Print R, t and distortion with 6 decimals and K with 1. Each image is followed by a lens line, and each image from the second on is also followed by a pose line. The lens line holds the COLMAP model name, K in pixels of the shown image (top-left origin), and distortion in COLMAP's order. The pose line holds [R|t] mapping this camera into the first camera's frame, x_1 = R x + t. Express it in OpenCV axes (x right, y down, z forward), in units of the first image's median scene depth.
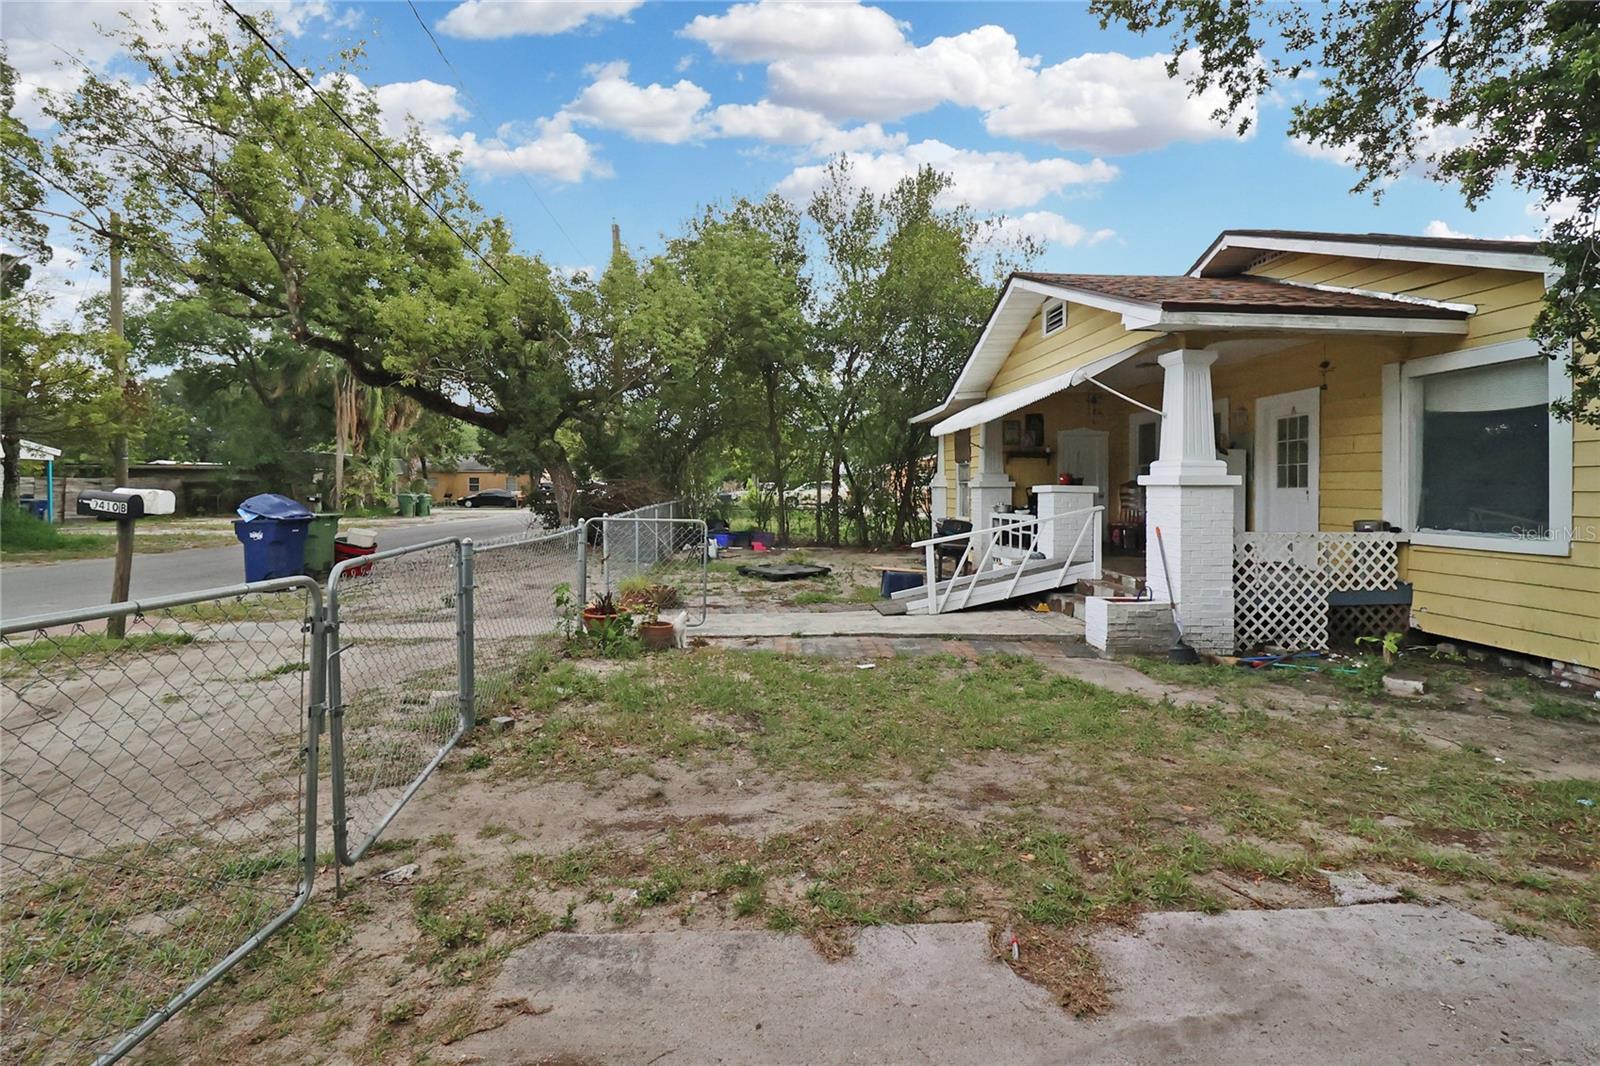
lens RADIAL K [[741.7, 0, 810.7], [0, 741.7, 489.5], [0, 0, 1]] dist [-0.000177, -0.012190]
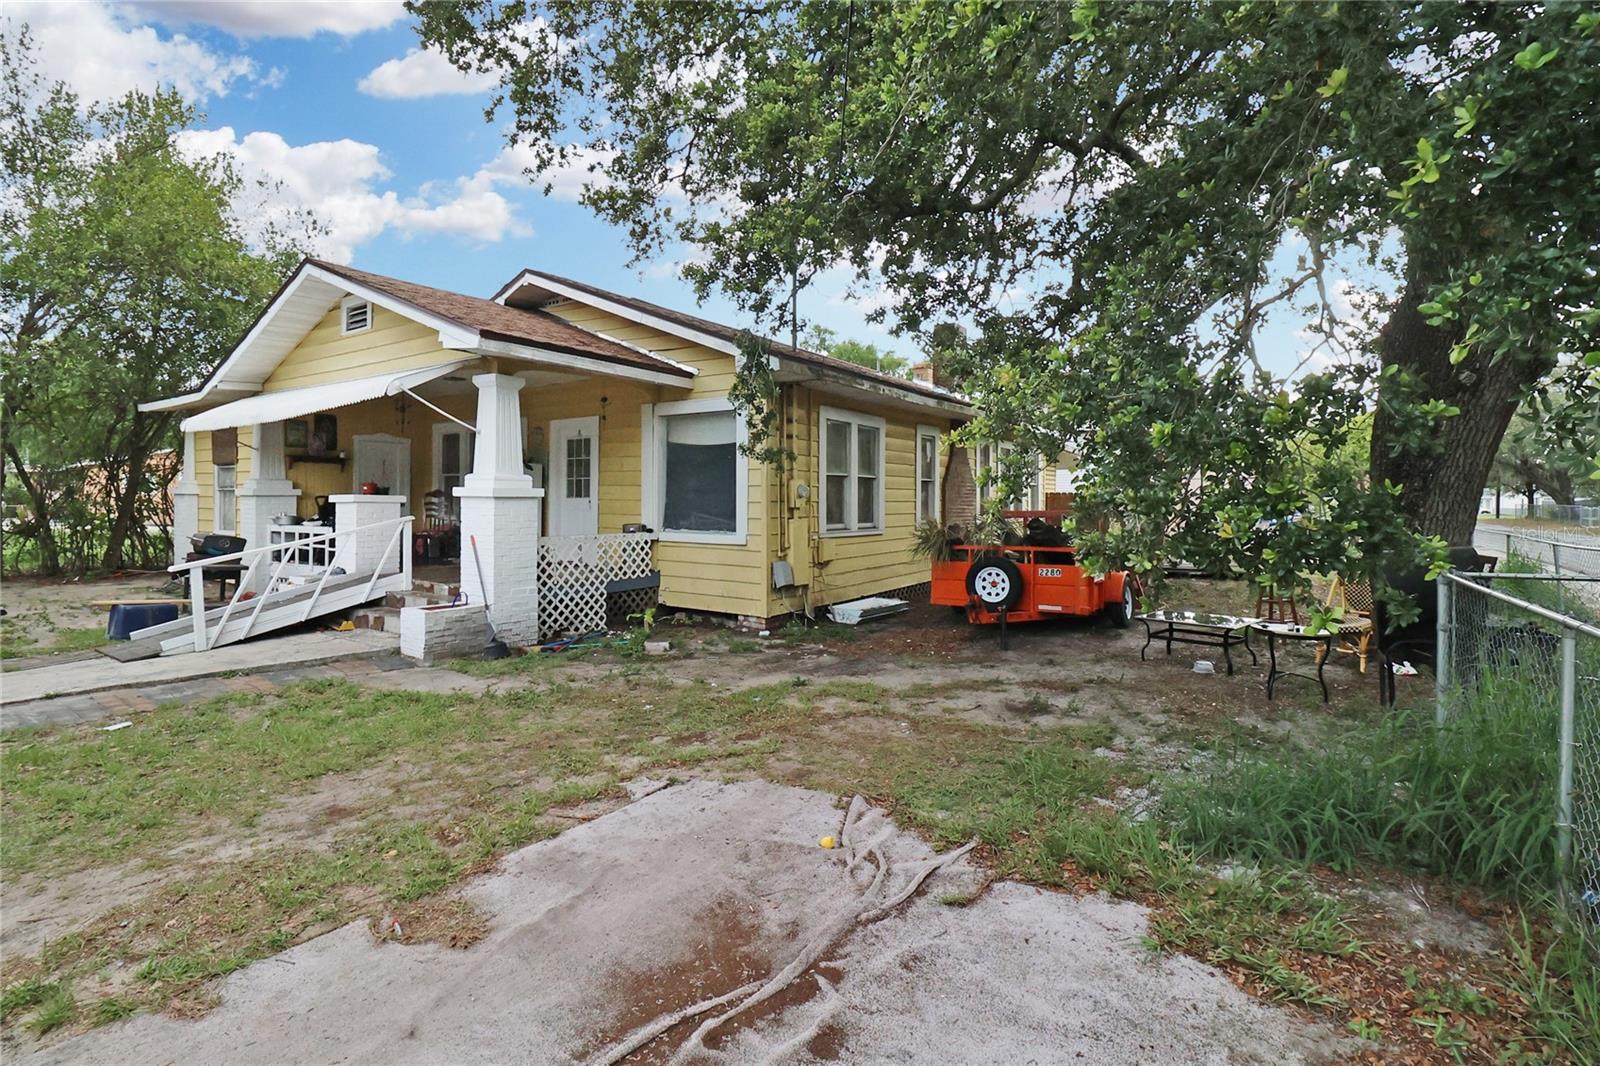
lens RADIAL K [[771.2, 0, 806.0], [0, 771.2, 497.9], [0, 0, 1]] dist [0.000269, -0.018953]
pose [[0.631450, -0.002911, 0.775411, -0.098121], [-0.001968, 0.999984, 0.005356, -0.011615], [-0.775414, -0.004908, 0.631434, -0.083987]]
